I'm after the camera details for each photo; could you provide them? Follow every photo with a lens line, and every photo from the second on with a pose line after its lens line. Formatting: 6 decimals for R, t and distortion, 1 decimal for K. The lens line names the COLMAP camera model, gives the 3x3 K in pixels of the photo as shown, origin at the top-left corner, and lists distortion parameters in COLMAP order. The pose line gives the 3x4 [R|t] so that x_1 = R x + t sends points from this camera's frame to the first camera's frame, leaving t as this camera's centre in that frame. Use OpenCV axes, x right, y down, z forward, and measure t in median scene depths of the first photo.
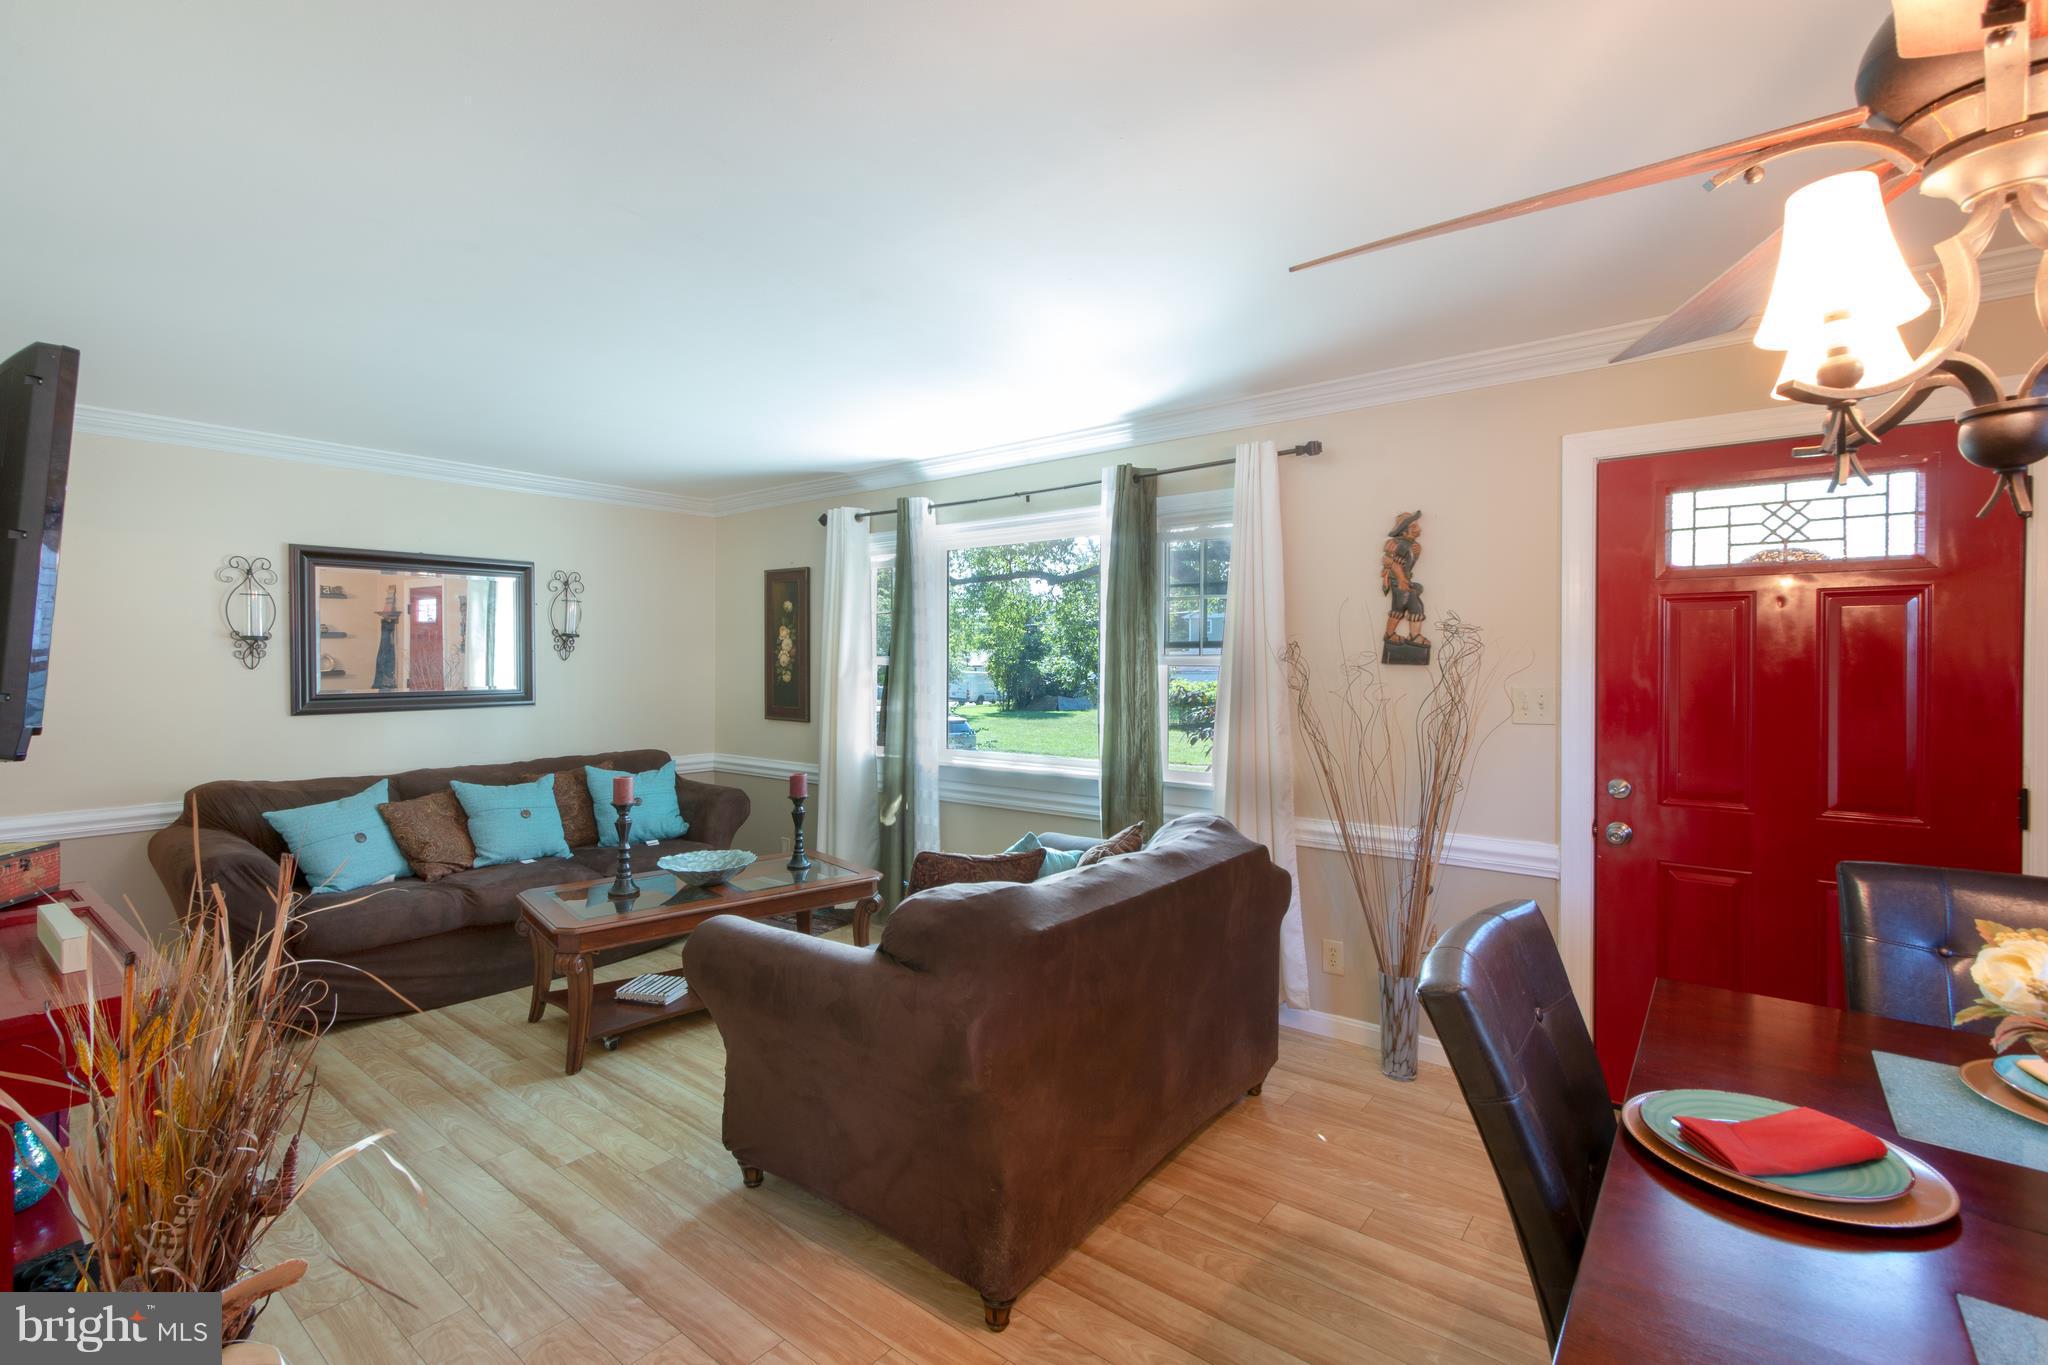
lens RADIAL K [[934.0, 0, 984.4], [0, 934.0, 642.1], [0, 0, 1]] dist [-0.024075, -0.000089]
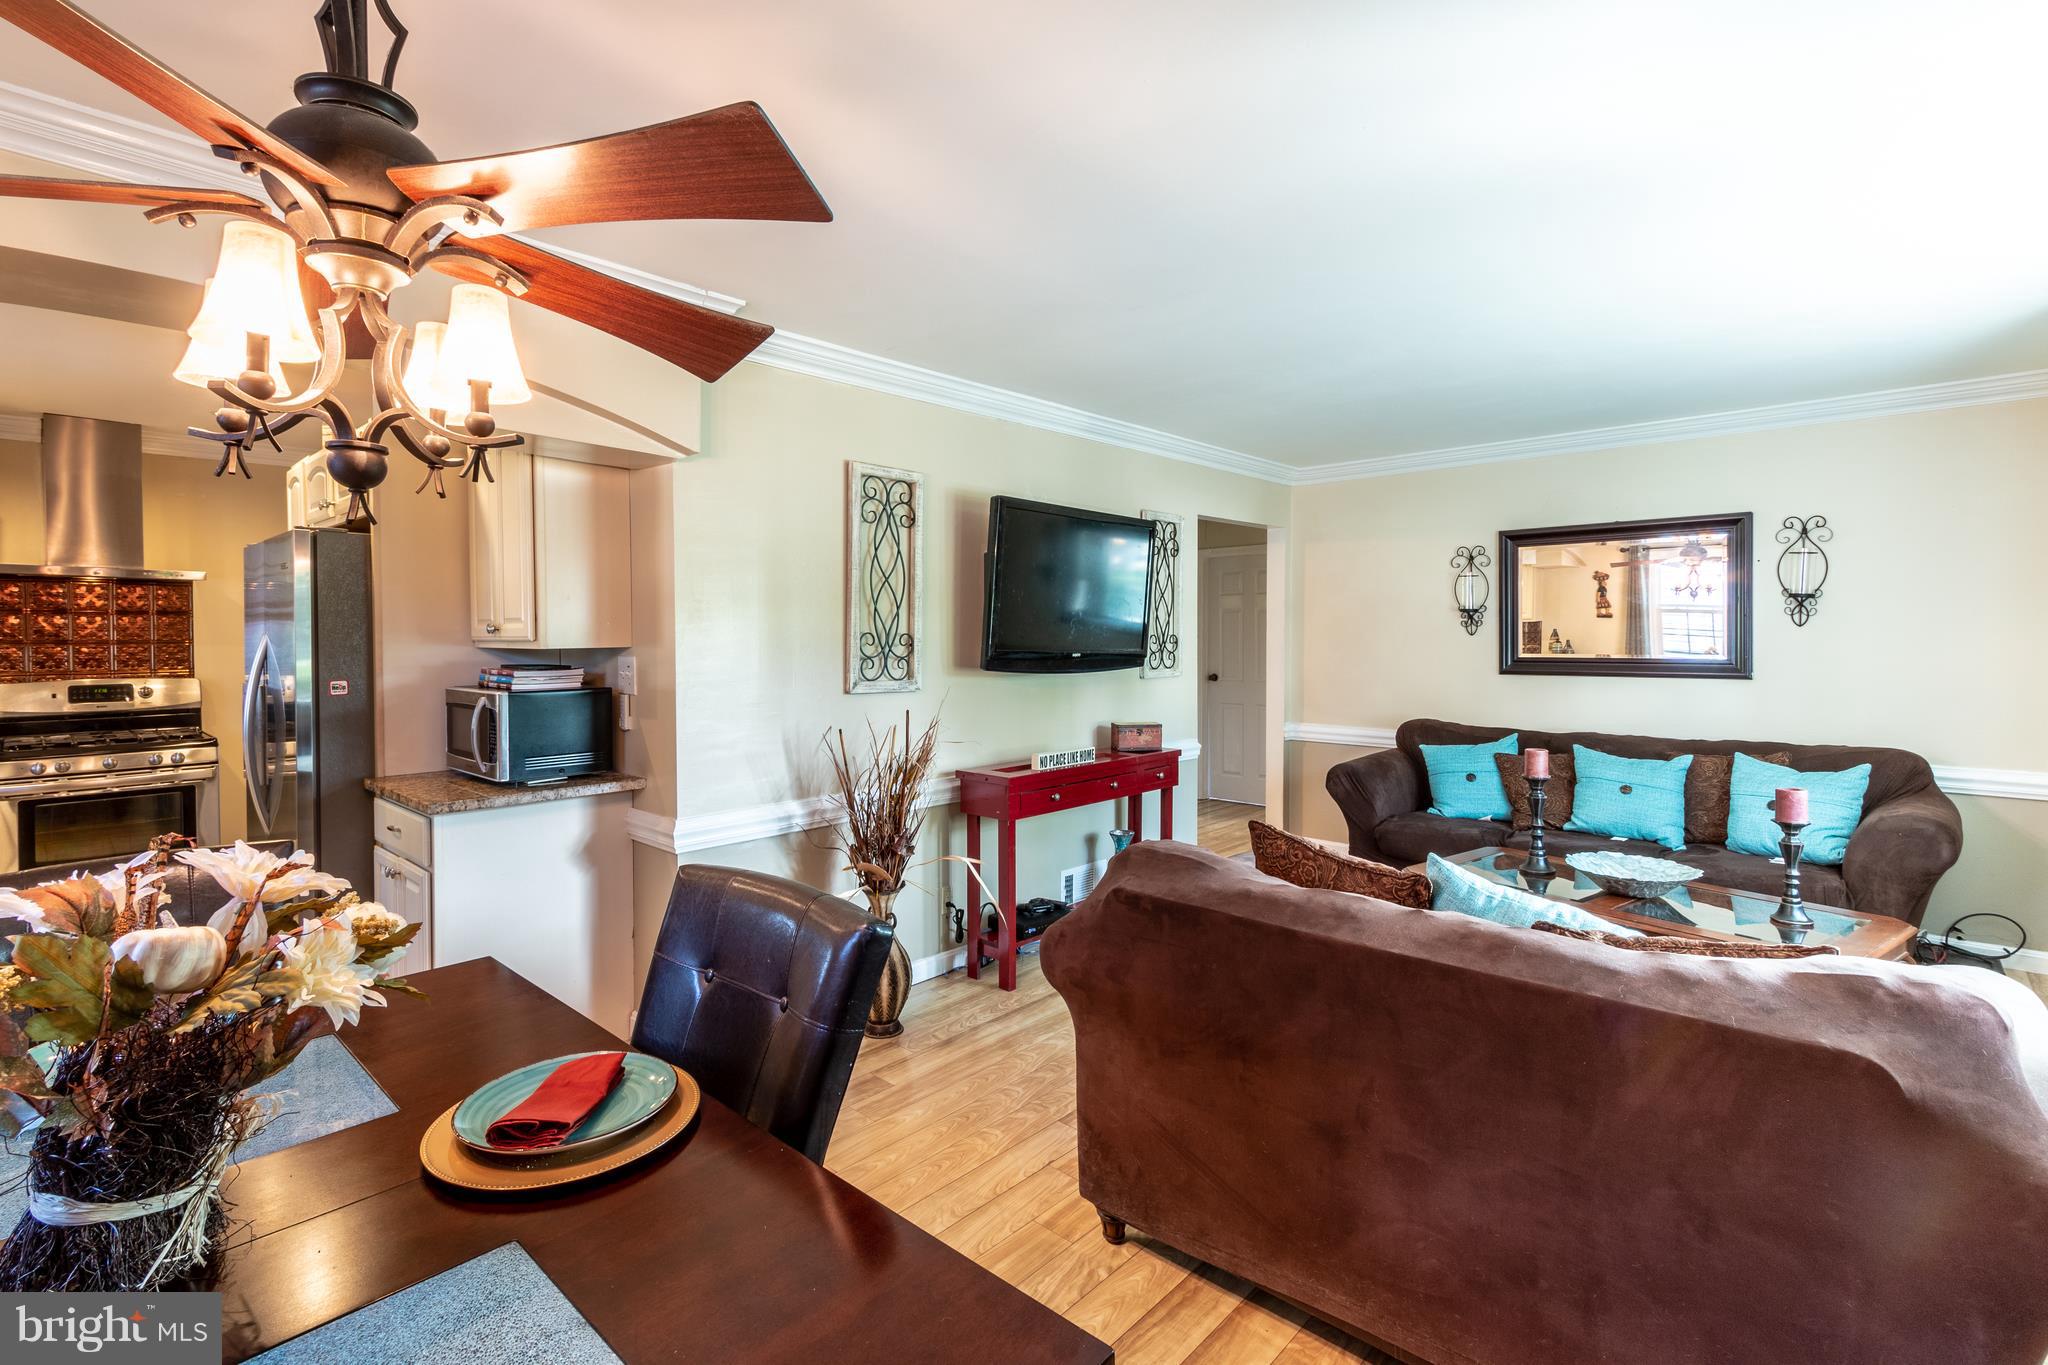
lens RADIAL K [[934.0, 0, 984.4], [0, 934.0, 642.1], [0, 0, 1]] dist [-0.024075, -0.000089]
pose [[-0.083572, 0.010255, -0.996449, 0.488867], [0.026592, 0.999614, 0.008057, 0.009839], [0.996147, -0.025824, -0.083812, 0.422189]]
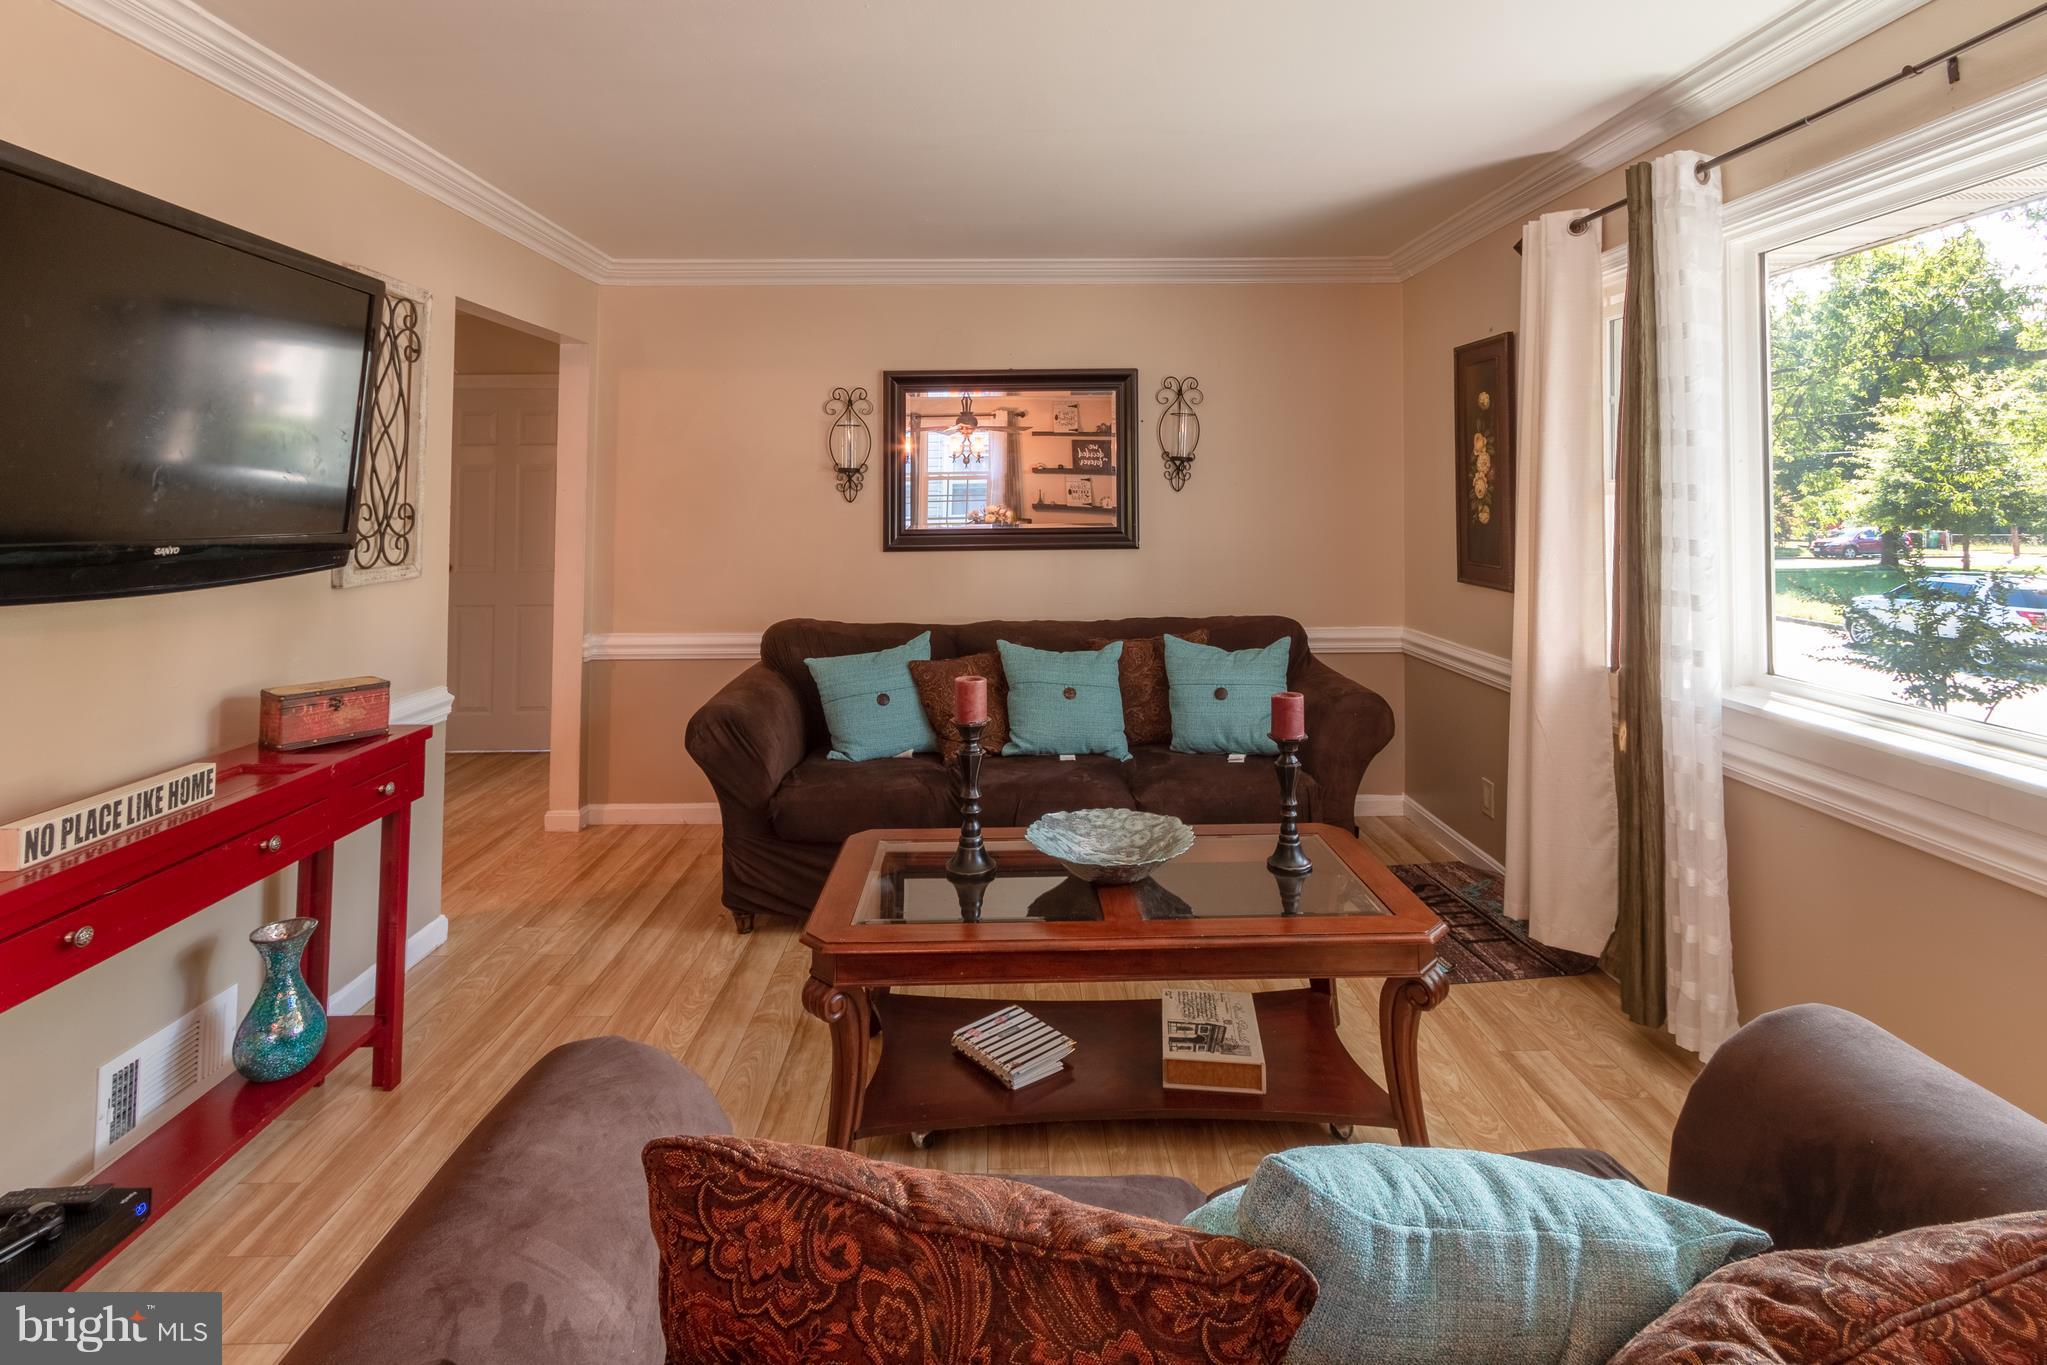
lens RADIAL K [[981.4, 0, 1021.0], [0, 981.4, 446.8], [0, 0, 1]] dist [0.017136, -0.000527]
pose [[0.664187, -0.042023, -0.746385, 0.089425], [0.021983, 0.999085, -0.036689, 0.011608], [0.747244, 0.007961, 0.664503, 0.424758]]
